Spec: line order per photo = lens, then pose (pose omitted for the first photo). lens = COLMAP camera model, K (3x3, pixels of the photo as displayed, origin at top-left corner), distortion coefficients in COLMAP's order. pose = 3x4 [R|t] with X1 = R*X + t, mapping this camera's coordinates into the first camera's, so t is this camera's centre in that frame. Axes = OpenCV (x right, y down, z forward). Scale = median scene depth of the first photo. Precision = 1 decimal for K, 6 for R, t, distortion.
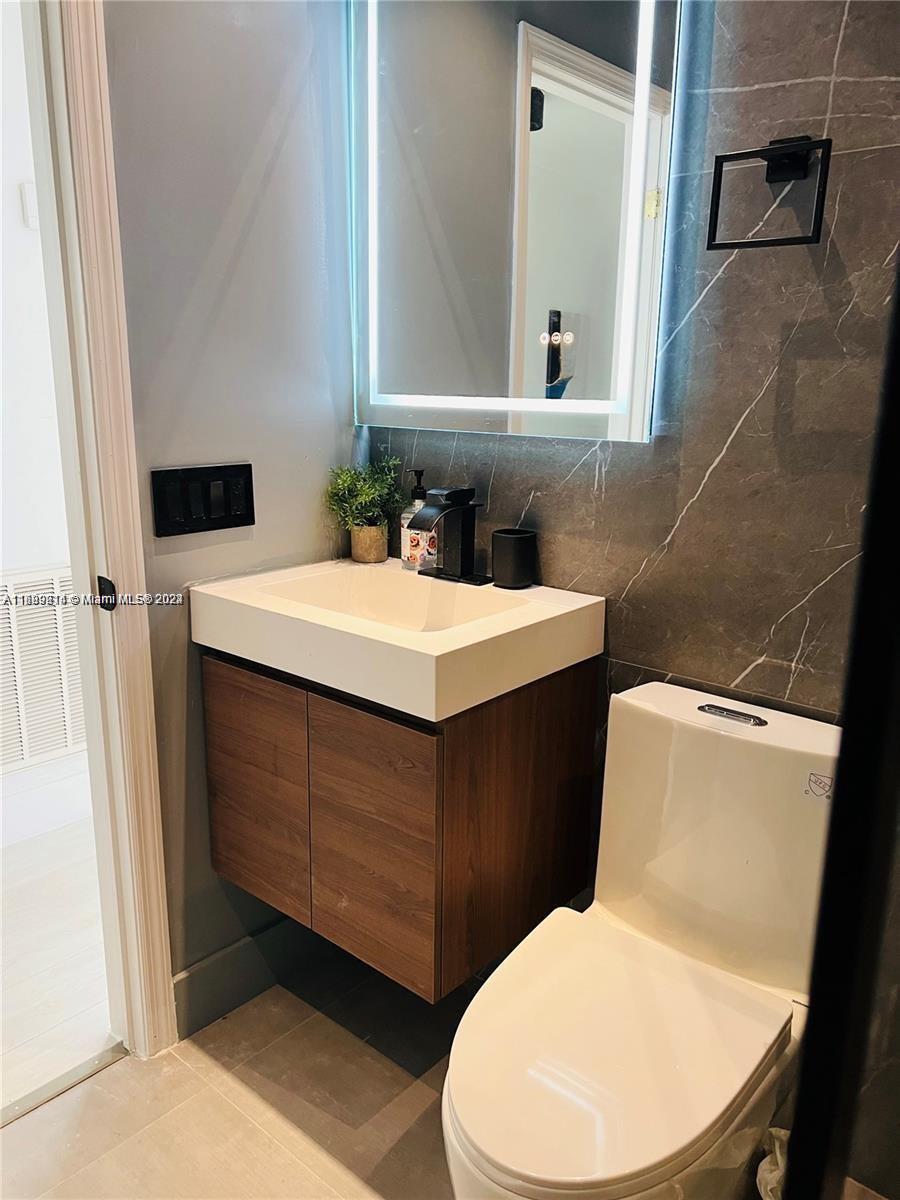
lens RADIAL K [[901.4, 0, 455.7], [0, 901.4, 606.9], [0, 0, 1]] dist [0.047433, -0.060165]
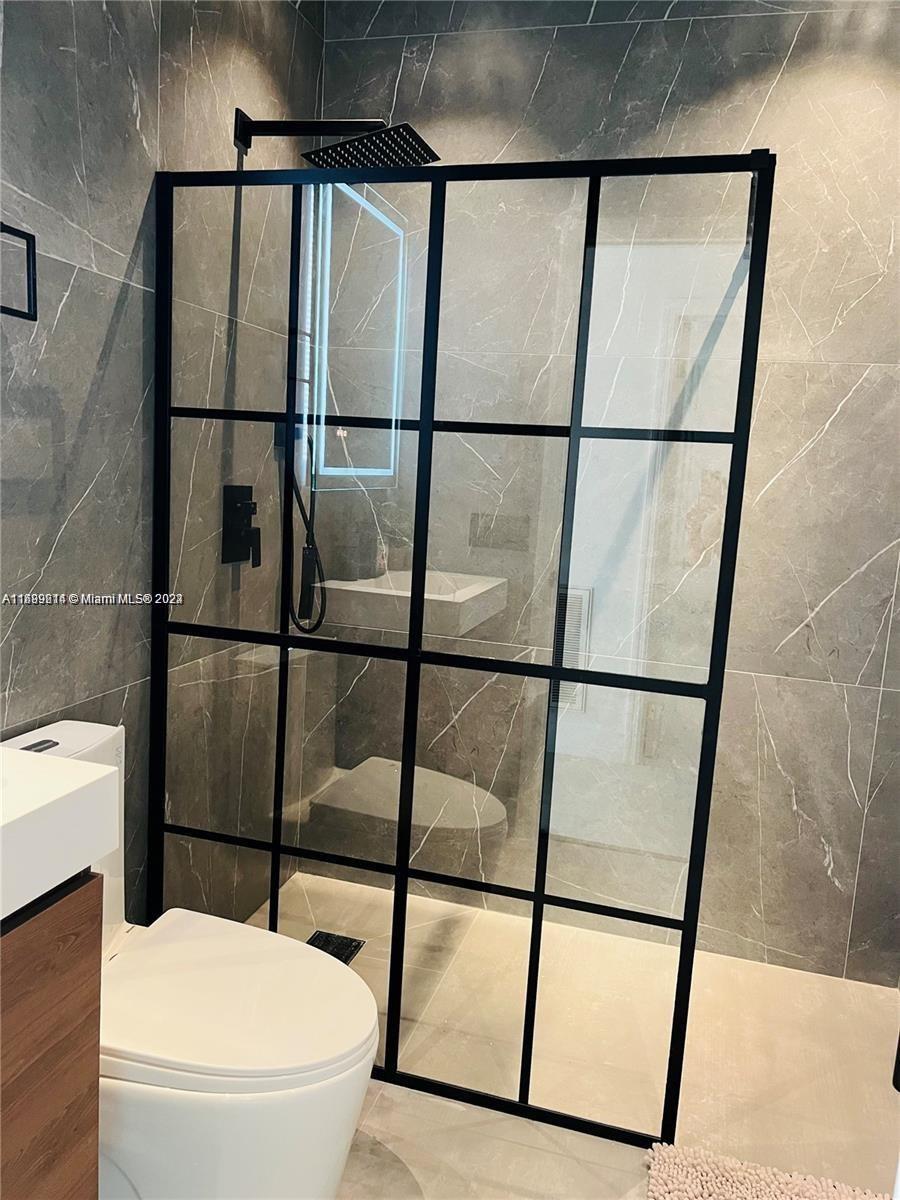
lens RADIAL K [[901.4, 0, 452.5], [0, 901.4, 591.0], [0, 0, 1]] dist [0.047433, -0.060165]
pose [[-0.418289, -0.172846, 0.891717, -0.788115], [0.147845, 0.955679, 0.254596, -0.248041], [-0.896201, 0.238330, -0.374196, 0.892666]]
